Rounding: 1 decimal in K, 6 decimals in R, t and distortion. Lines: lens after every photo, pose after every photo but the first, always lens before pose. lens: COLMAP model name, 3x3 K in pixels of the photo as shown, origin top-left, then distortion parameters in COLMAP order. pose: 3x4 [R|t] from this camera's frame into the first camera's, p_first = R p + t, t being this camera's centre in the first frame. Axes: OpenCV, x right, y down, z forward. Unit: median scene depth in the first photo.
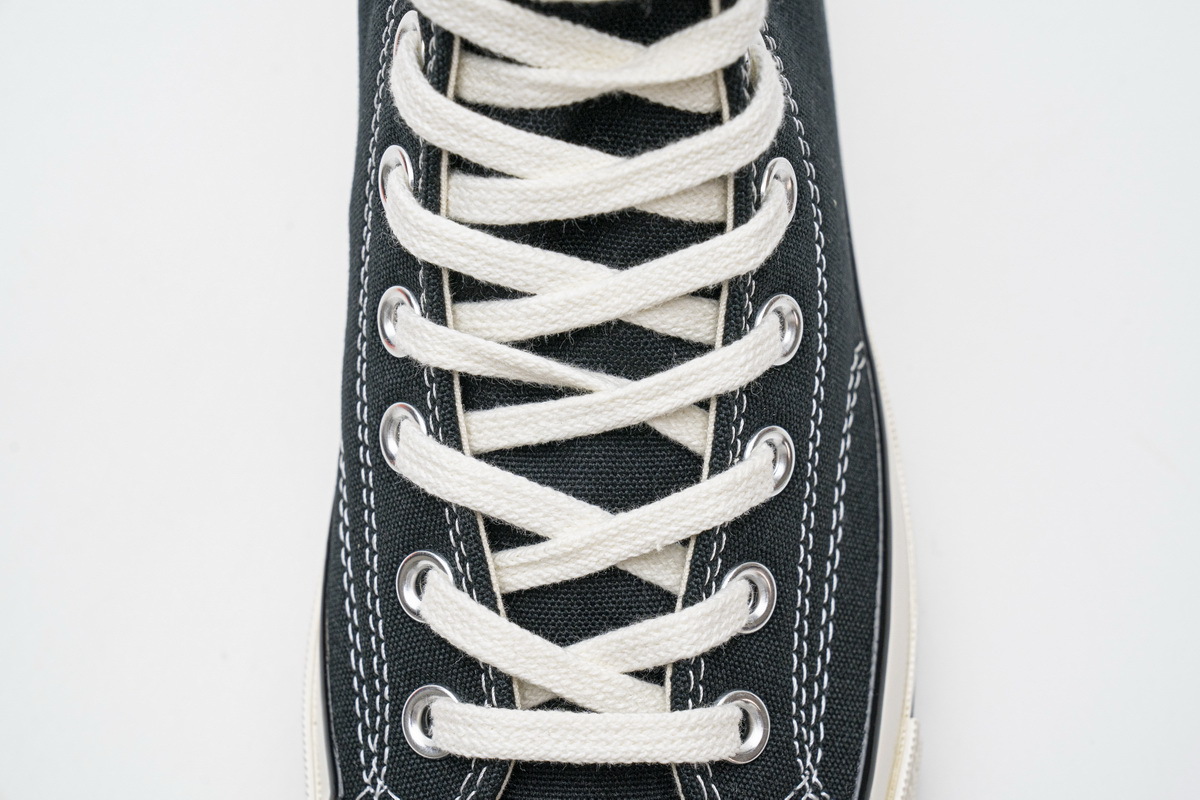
lens RADIAL K [[2525.0, 0, 604.0], [0, 2525.0, 395.1], [0, 0, 1]] dist [0.324538, 0.000000]
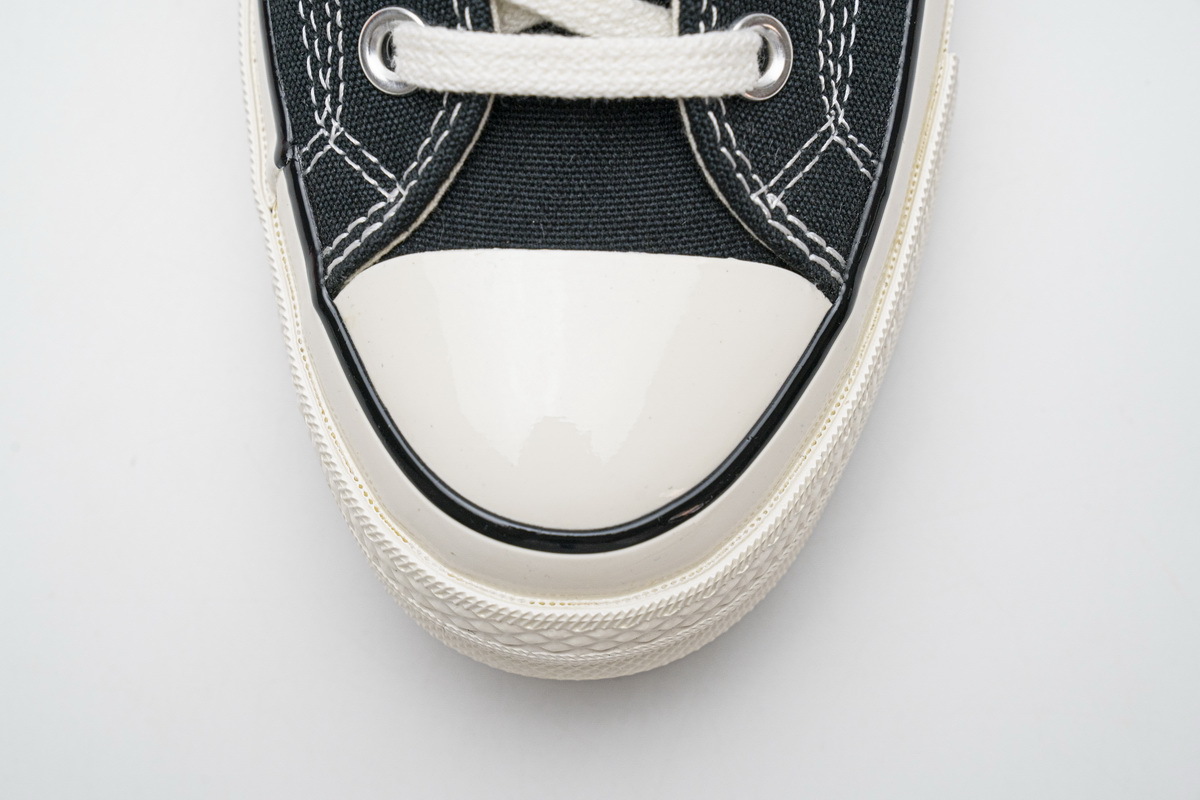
lens RADIAL K [[2525.0, 0, 603.7], [0, 2525.0, 401.3], [0, 0, 1]] dist [0.324538, 0.000000]
pose [[0.999676, -0.005304, 0.024906, -0.020001], [-0.000286, 0.975667, 0.219258, 0.056792], [-0.025463, -0.219194, 0.975349, 0.148176]]
